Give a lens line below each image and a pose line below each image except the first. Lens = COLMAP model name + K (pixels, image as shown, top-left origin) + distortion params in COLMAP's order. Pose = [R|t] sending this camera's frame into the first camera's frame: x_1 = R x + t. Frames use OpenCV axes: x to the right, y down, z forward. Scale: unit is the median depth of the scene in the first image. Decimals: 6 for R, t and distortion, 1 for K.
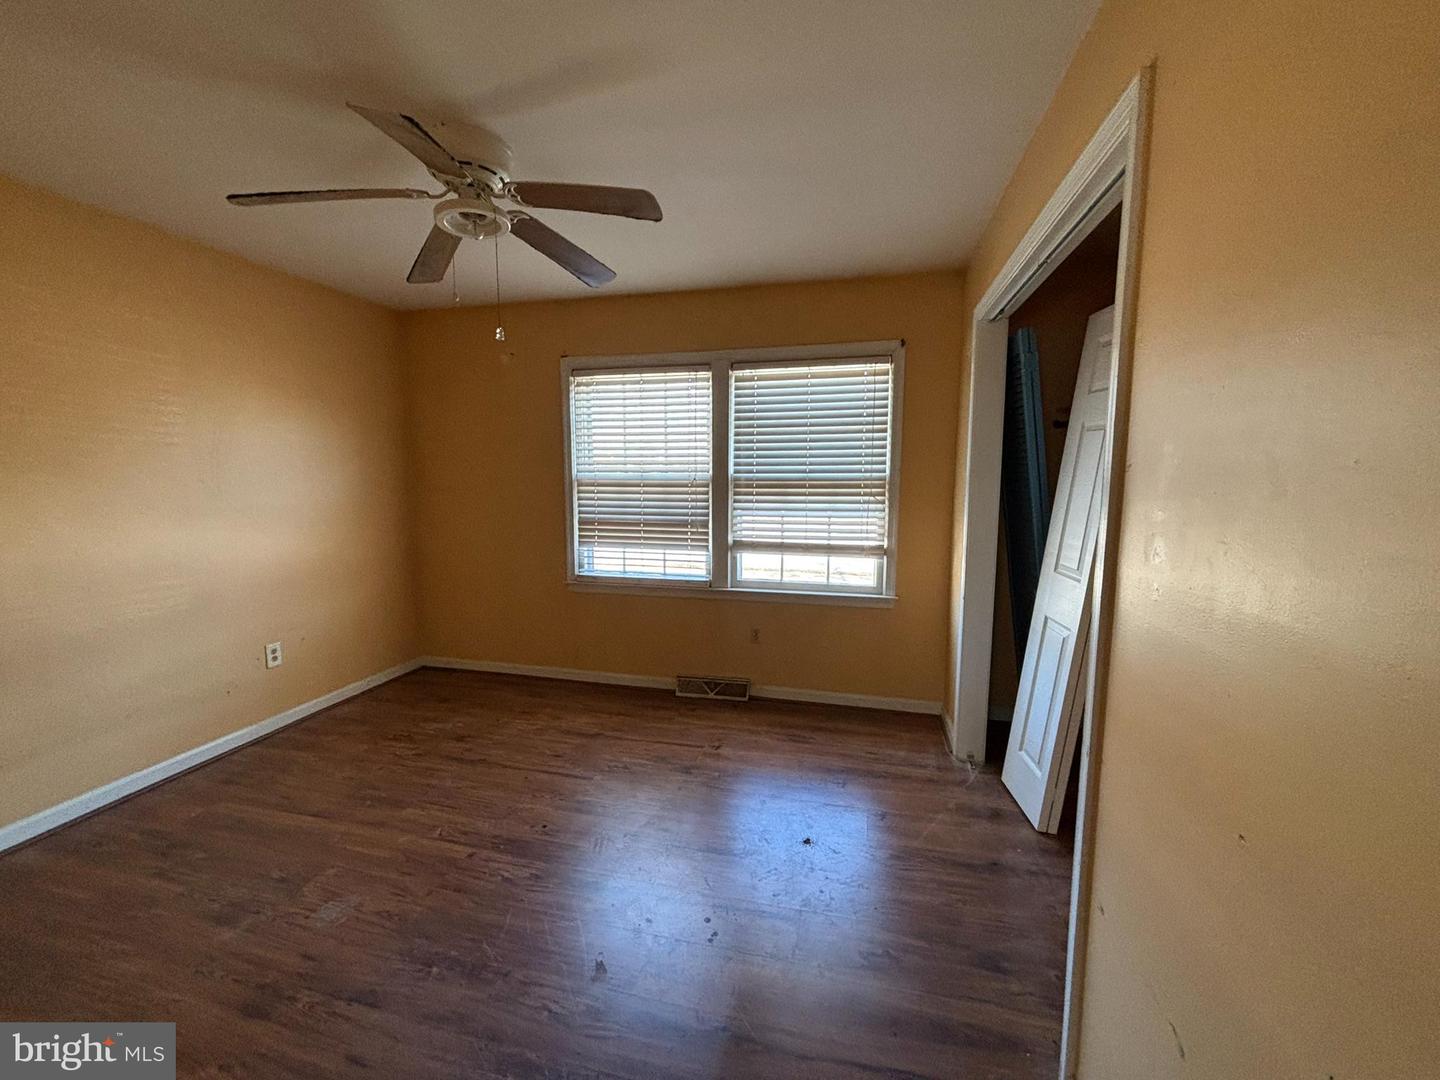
lens RADIAL K [[582.6, 0, 720.5], [0, 582.6, 534.8], [0, 0, 1]] dist [0.001892, 0.000347]
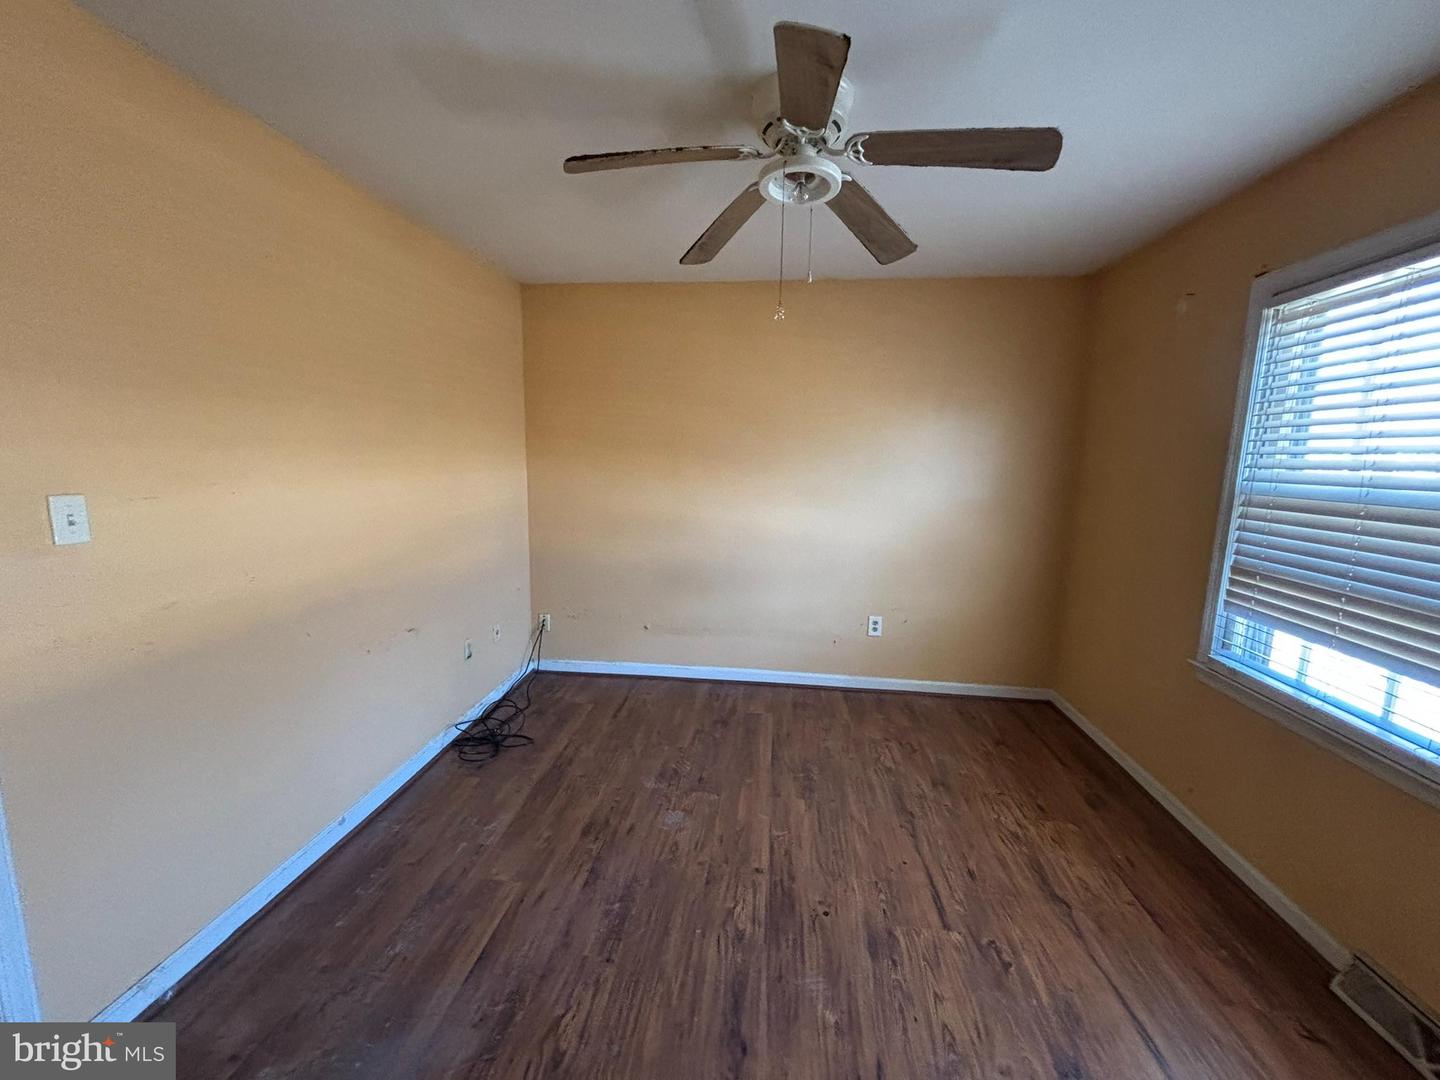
lens RADIAL K [[585.8, 0, 717.2], [0, 585.8, 537.9], [0, 0, 1]] dist [-0.000972, -0.000157]
pose [[0.125450, 0.145196, -0.981418, 0.282197], [-0.123447, 0.983829, 0.129773, -0.071221], [0.984390, 0.104873, 0.141345, 0.478445]]
